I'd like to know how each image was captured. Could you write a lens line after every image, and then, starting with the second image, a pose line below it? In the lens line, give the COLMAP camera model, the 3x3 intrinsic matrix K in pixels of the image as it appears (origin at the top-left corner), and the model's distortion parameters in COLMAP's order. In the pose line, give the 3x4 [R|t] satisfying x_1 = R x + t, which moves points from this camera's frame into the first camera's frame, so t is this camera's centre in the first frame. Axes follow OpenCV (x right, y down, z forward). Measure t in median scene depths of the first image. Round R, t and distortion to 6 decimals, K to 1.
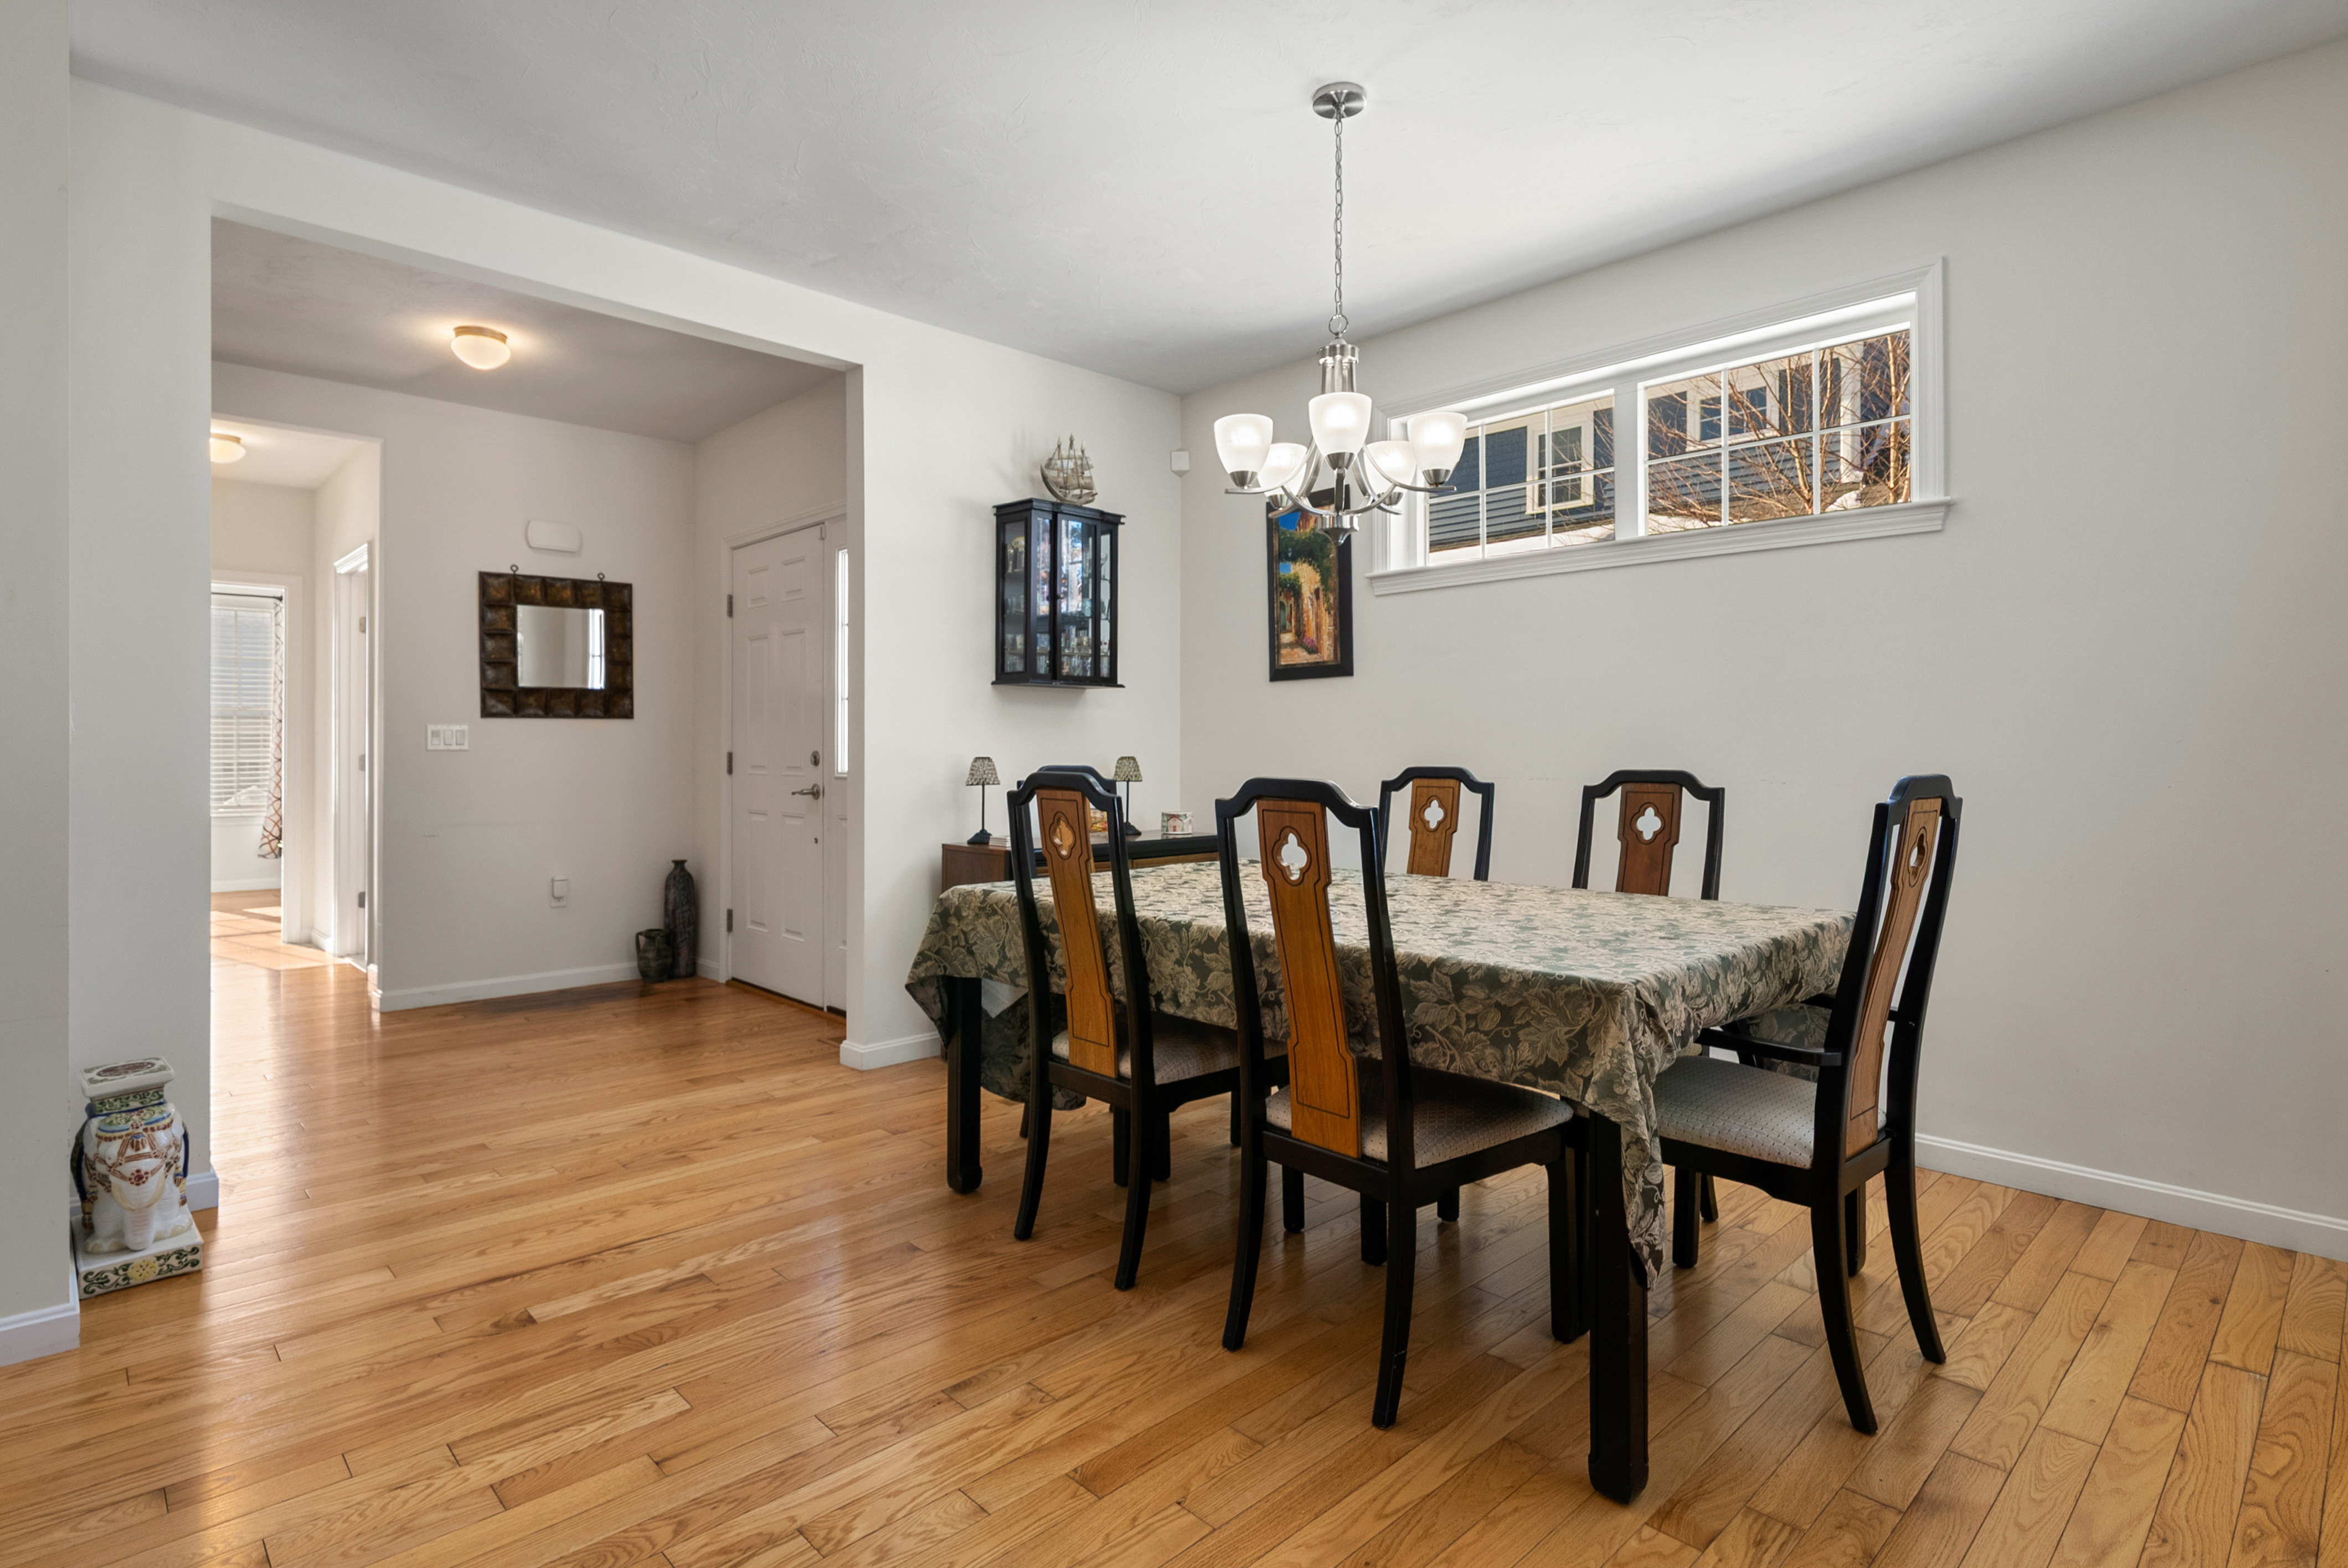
lens RADIAL K [[1184.5, 0, 1183.9], [0, 1184.5, 746.3], [0, 0, 1]] dist [0.001992, -0.000069]
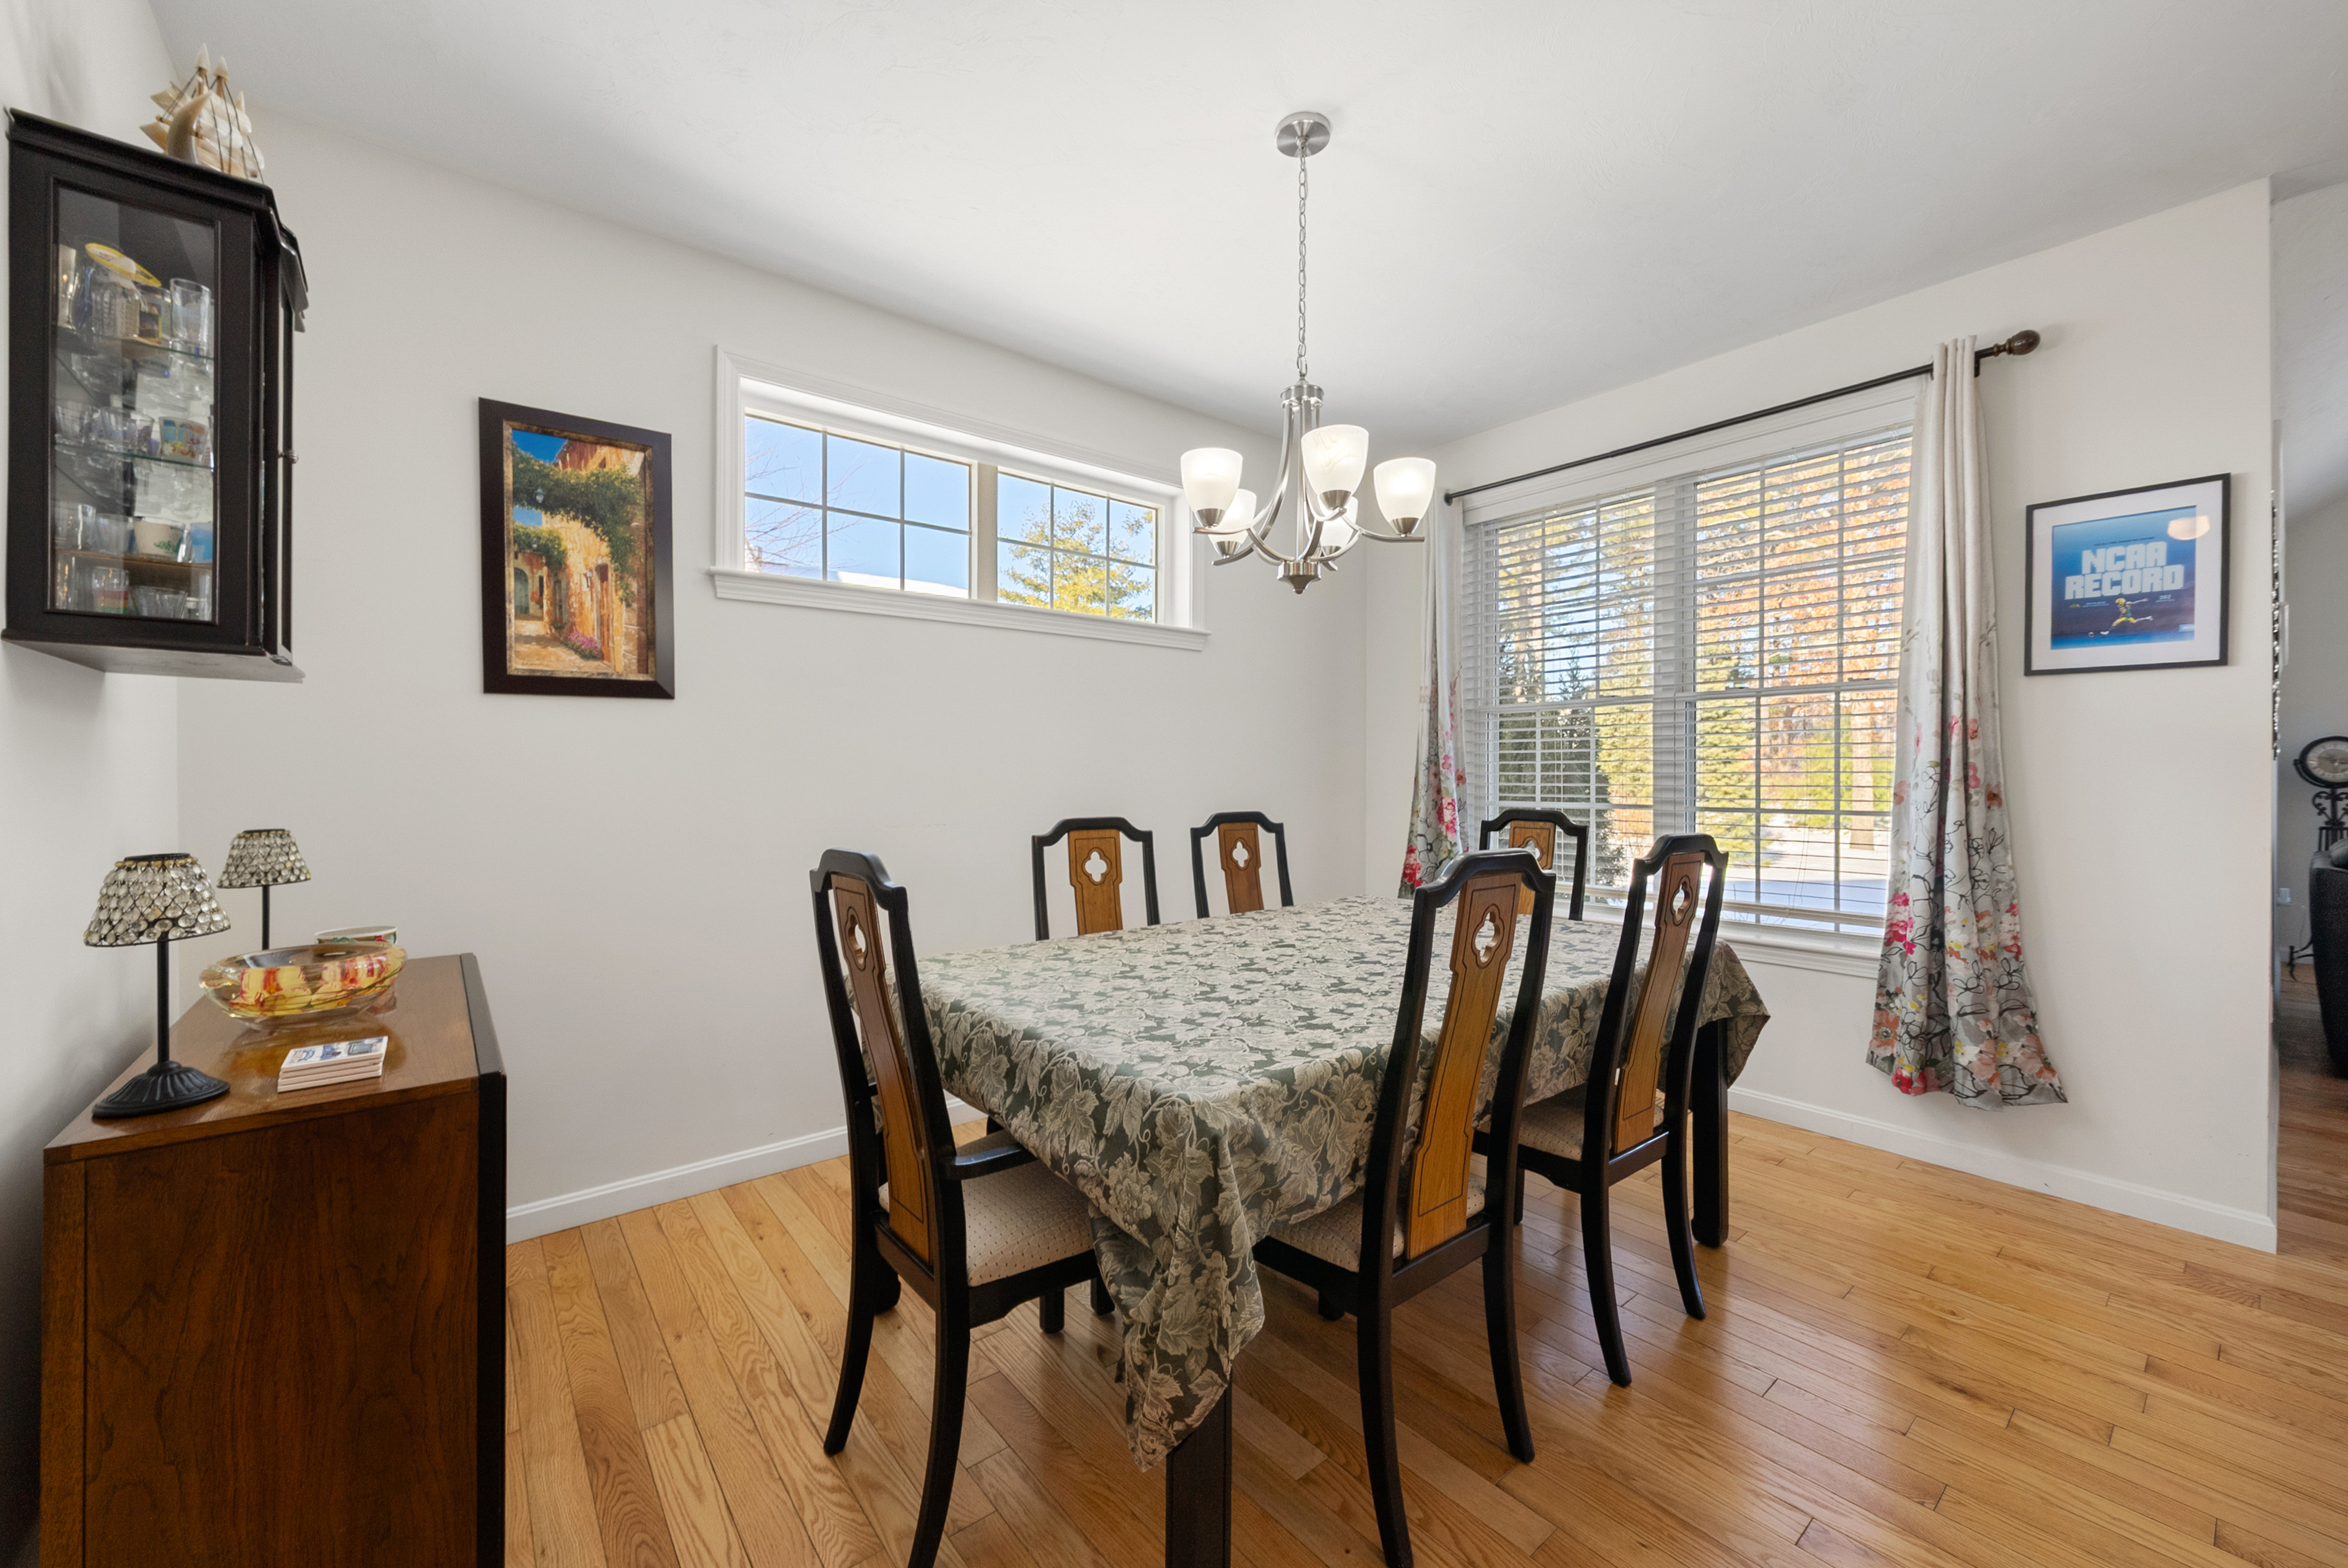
lens RADIAL K [[908.2, 0, 1171.1], [0, 908.2, 776.5], [0, 0, 1]] dist [-0.001664, -0.000190]
pose [[0.088955, -0.002884, 0.996031, -0.583046], [0.000209, 0.999996, 0.002877, -0.020890], [-0.996036, -0.000048, 0.088955, 0.977207]]
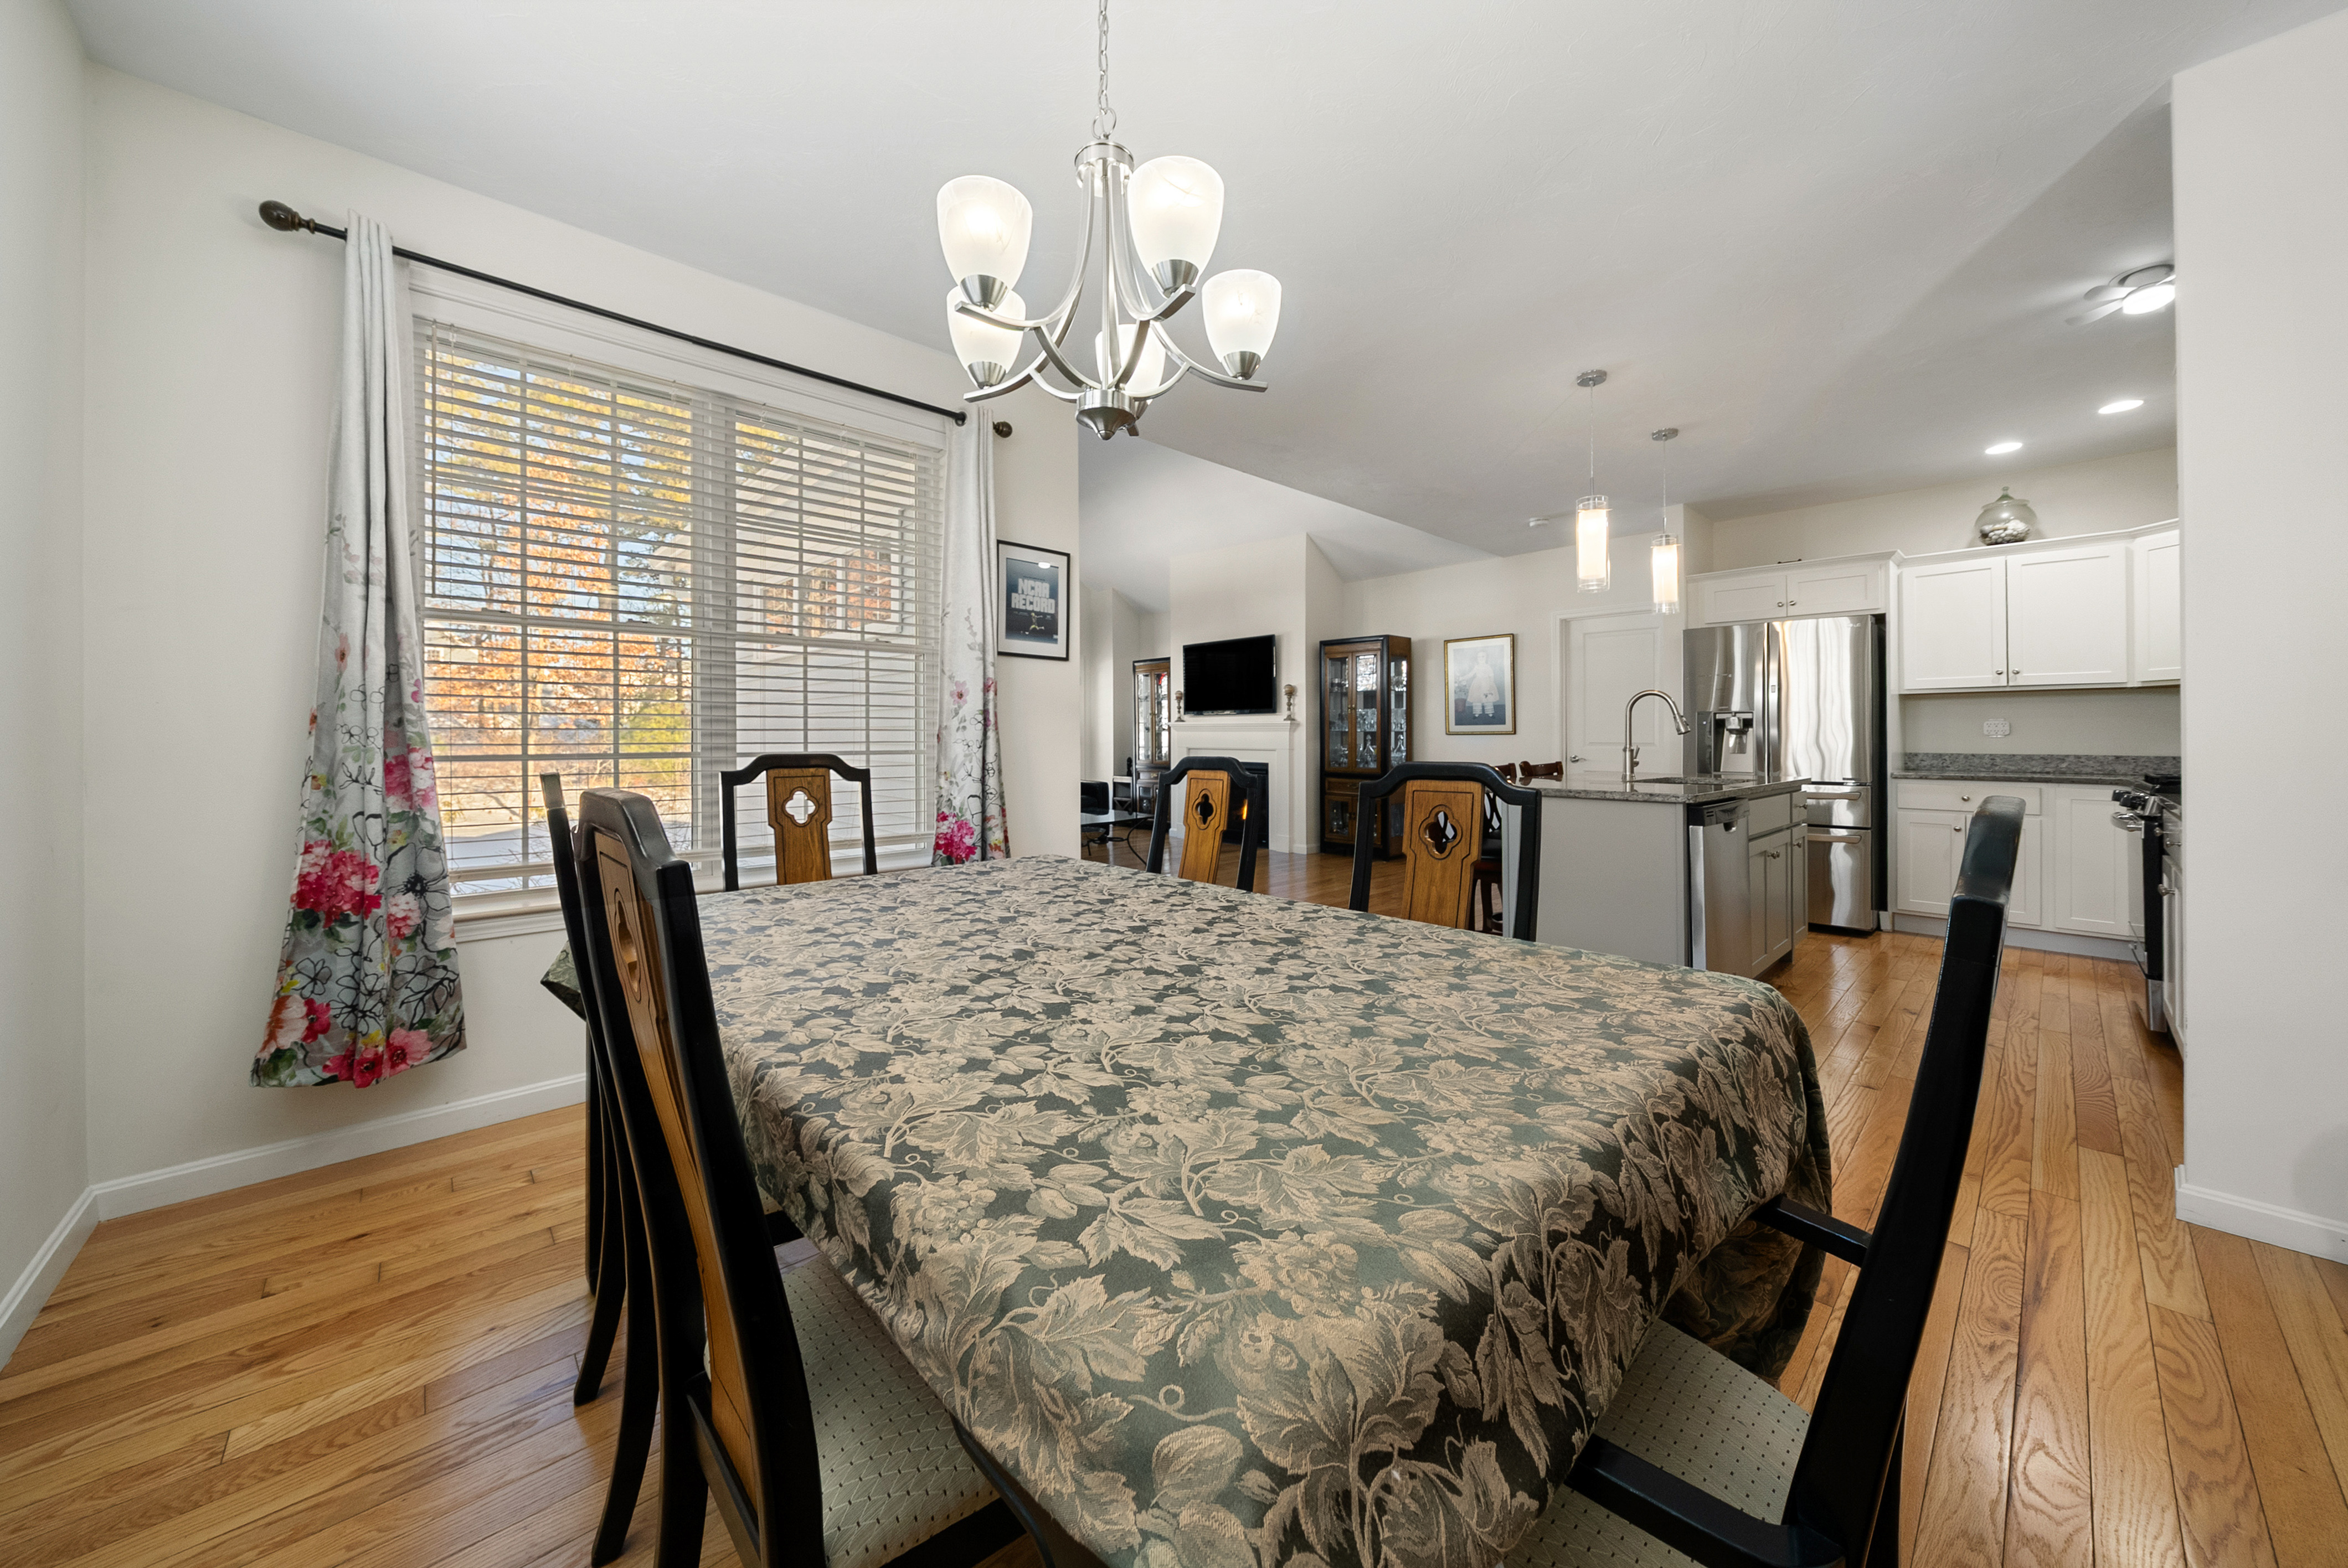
lens RADIAL K [[827.6, 0, 1170.4], [0, 827.6, 731.7], [0, 0, 1]] dist [-0.001233, -0.000187]
pose [[-0.999803, -0.000726, 0.019844, 0.081308], [-0.000889, 0.999966, -0.008208, 0.003739], [-0.019838, -0.008224, -0.999769, 1.397359]]
